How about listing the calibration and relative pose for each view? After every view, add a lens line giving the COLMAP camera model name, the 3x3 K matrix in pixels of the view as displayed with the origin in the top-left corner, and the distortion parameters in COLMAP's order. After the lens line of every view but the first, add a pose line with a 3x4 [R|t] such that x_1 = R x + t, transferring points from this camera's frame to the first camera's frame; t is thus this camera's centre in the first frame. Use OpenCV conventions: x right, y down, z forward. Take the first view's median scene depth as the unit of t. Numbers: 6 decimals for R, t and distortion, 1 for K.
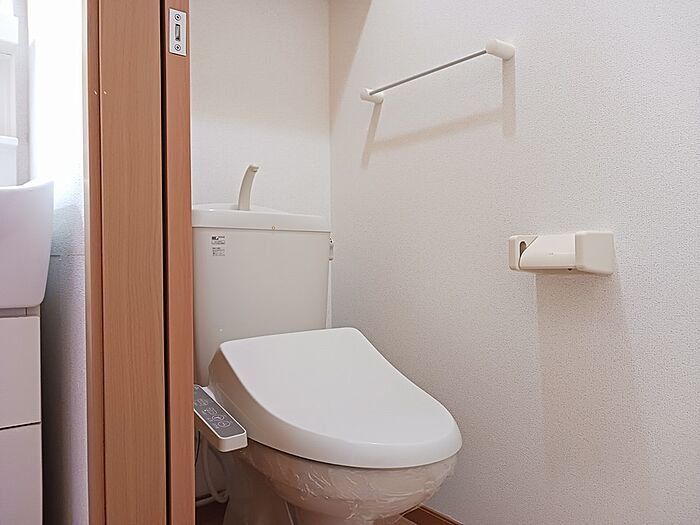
lens RADIAL K [[546.9, 0, 350.9], [0, 546.9, 262.7], [0, 0, 1]] dist [0.013602, -0.008225]
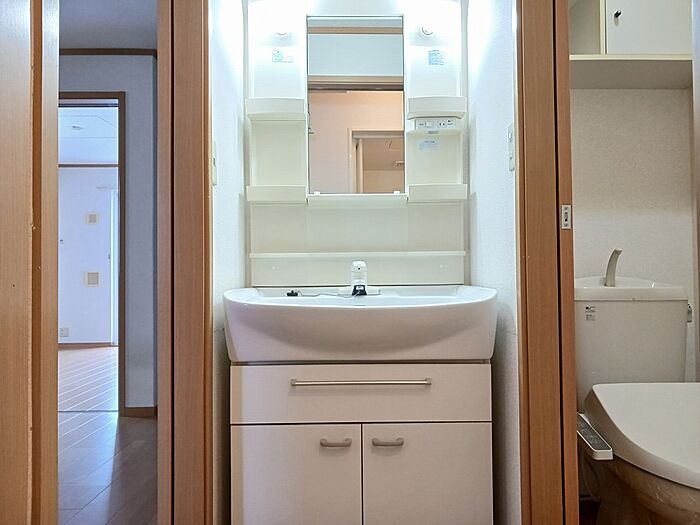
lens RADIAL K [[546.9, 0, 350.5], [0, 546.9, 262.2], [0, 0, 1]] dist [0.013602, -0.008225]
pose [[0.797148, -0.011636, -0.603672, 0.144305], [0.000461, 0.999826, -0.018663, -0.167702], [0.603784, 0.014599, 0.797014, -0.606501]]
